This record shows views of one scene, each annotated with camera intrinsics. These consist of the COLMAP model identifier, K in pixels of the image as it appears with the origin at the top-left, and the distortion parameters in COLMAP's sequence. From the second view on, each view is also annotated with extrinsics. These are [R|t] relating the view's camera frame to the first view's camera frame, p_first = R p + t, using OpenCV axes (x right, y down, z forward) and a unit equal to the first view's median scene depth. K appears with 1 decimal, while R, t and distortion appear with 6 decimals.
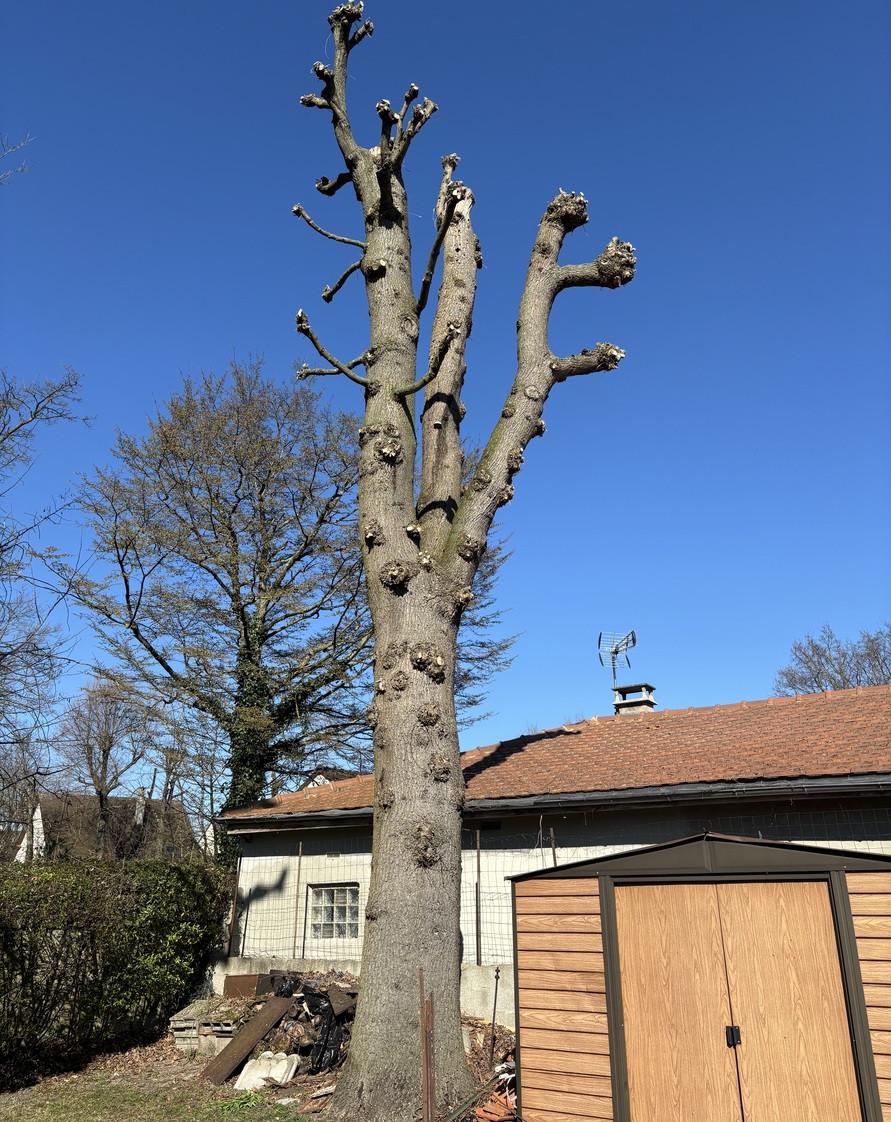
lens RADIAL K [[903.8, 0, 444.6], [0, 903.8, 536.5], [0, 0, 1]] dist [0.072562, -0.084273]
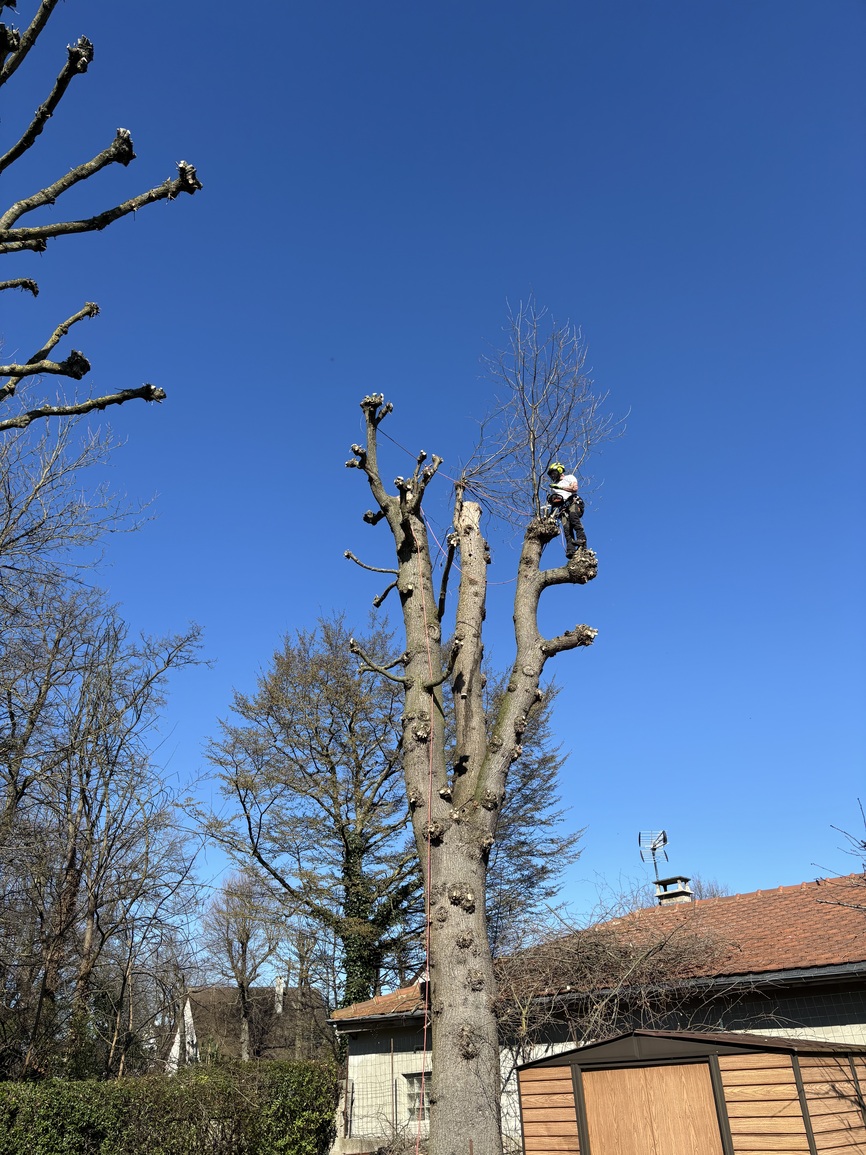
lens RADIAL K [[883.9, 0, 430.2], [0, 883.9, 577.4], [0, 0, 1]] dist [0.074811, -0.089590]
pose [[0.985763, -0.115395, -0.122289, 0.126340], [0.098412, 0.985693, -0.136838, -0.128080], [0.136330, 0.122855, 0.983016, -0.308521]]
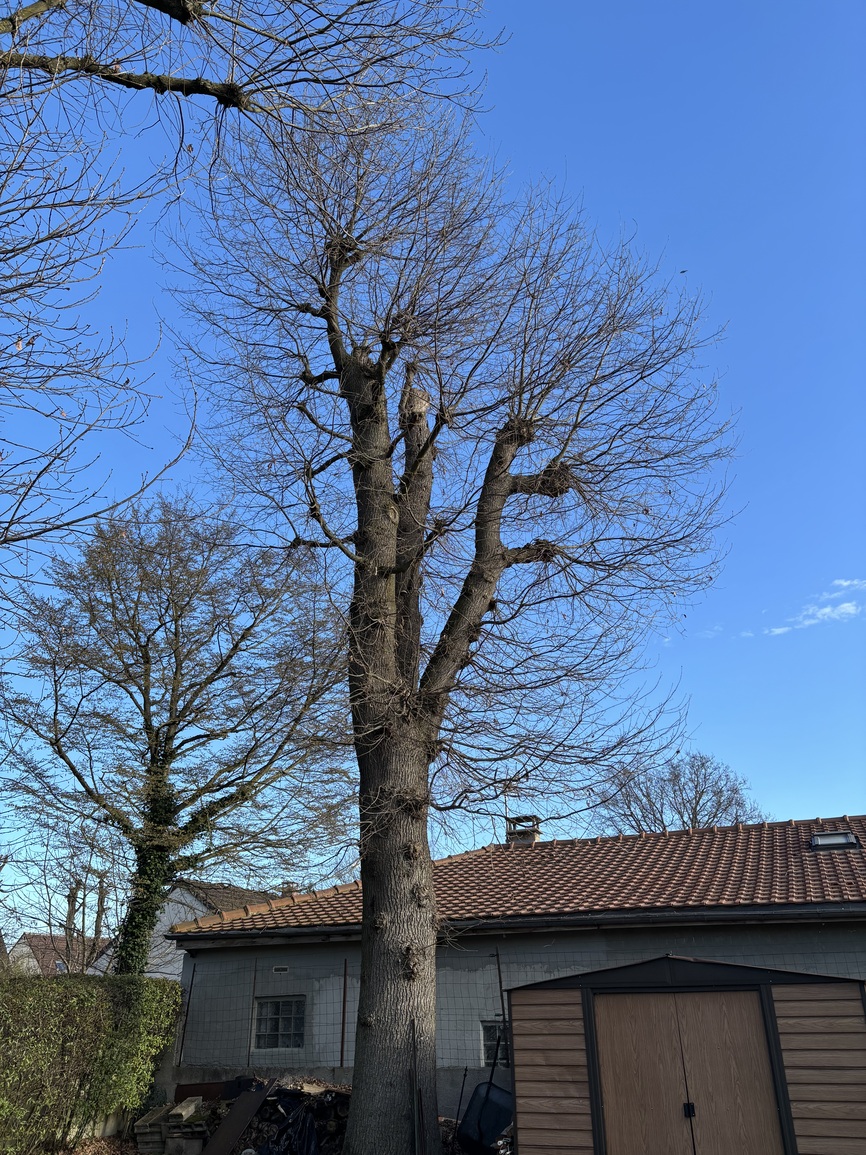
lens RADIAL K [[883.9, 0, 430.2], [0, 883.9, 577.4], [0, 0, 1]] dist [0.074811, -0.089590]
pose [[0.980864, 0.078008, 0.178384, -0.186965], [-0.064586, 0.994711, -0.079862, -0.055345], [-0.183670, 0.066813, 0.980715, -0.145252]]
